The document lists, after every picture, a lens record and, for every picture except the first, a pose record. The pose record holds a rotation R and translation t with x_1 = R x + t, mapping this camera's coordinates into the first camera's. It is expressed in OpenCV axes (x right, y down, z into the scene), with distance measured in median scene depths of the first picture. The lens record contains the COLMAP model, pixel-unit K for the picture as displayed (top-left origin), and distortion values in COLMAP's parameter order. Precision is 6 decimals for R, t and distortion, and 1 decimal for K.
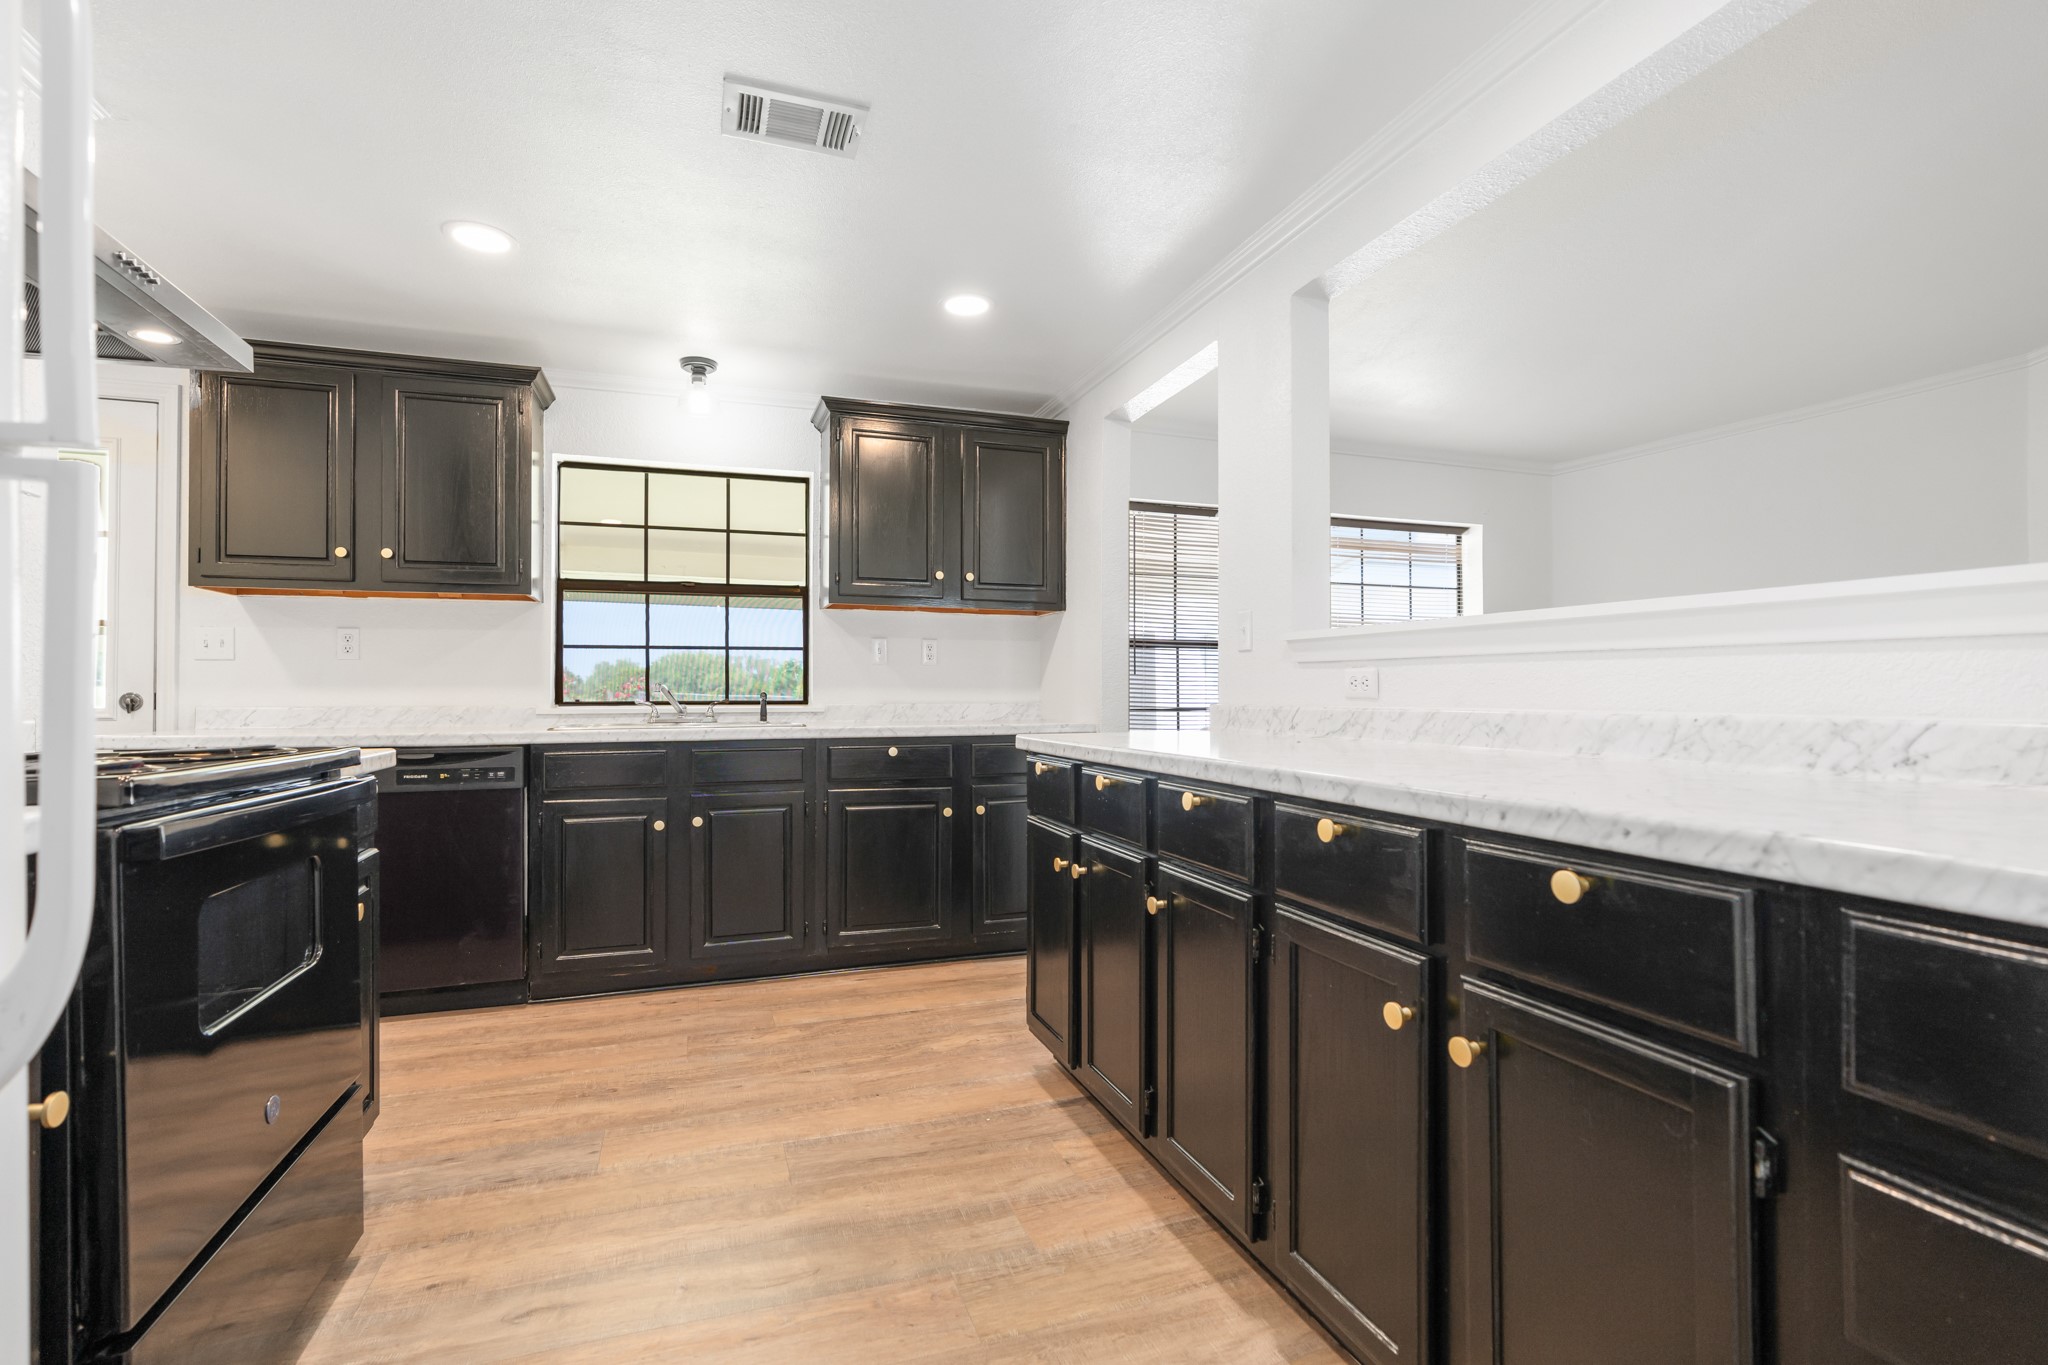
lens RADIAL K [[931.4, 0, 1021.9], [0, 931.4, 687.4], [0, 0, 1]] dist [-0.001206, 0.000518]
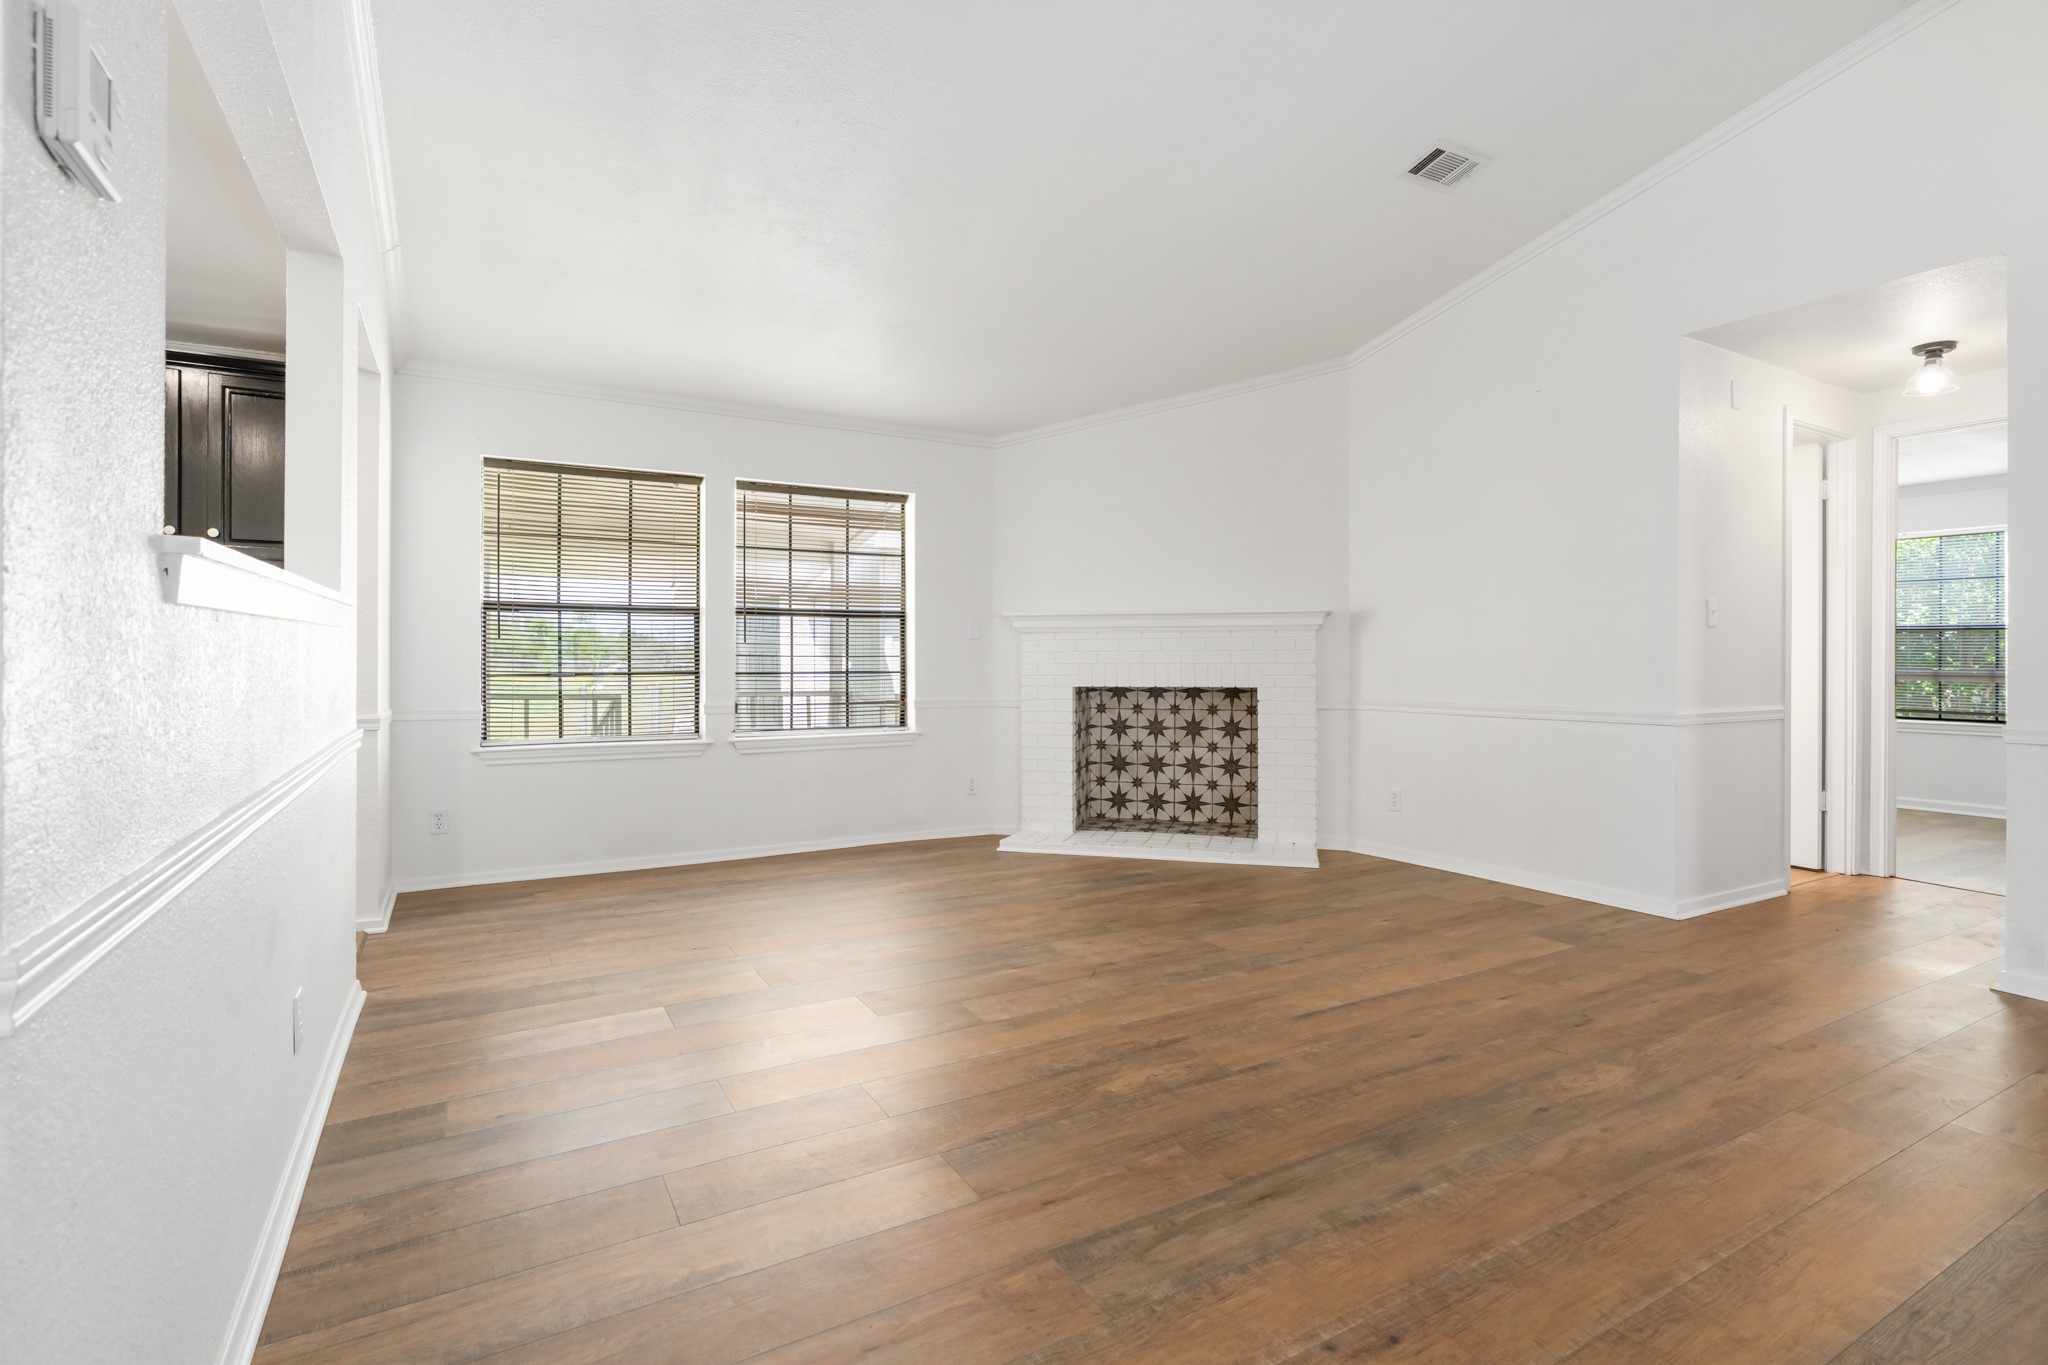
lens RADIAL K [[978.9, 0, 1008.8], [0, 978.9, 671.3], [0, 0, 1]] dist [-0.003515, -0.000053]
pose [[0.980031, -0.008167, 0.198679, 0.376398], [0.005343, 0.999877, 0.014748, 0.006024], [-0.198775, -0.013392, 0.979954, -0.081631]]
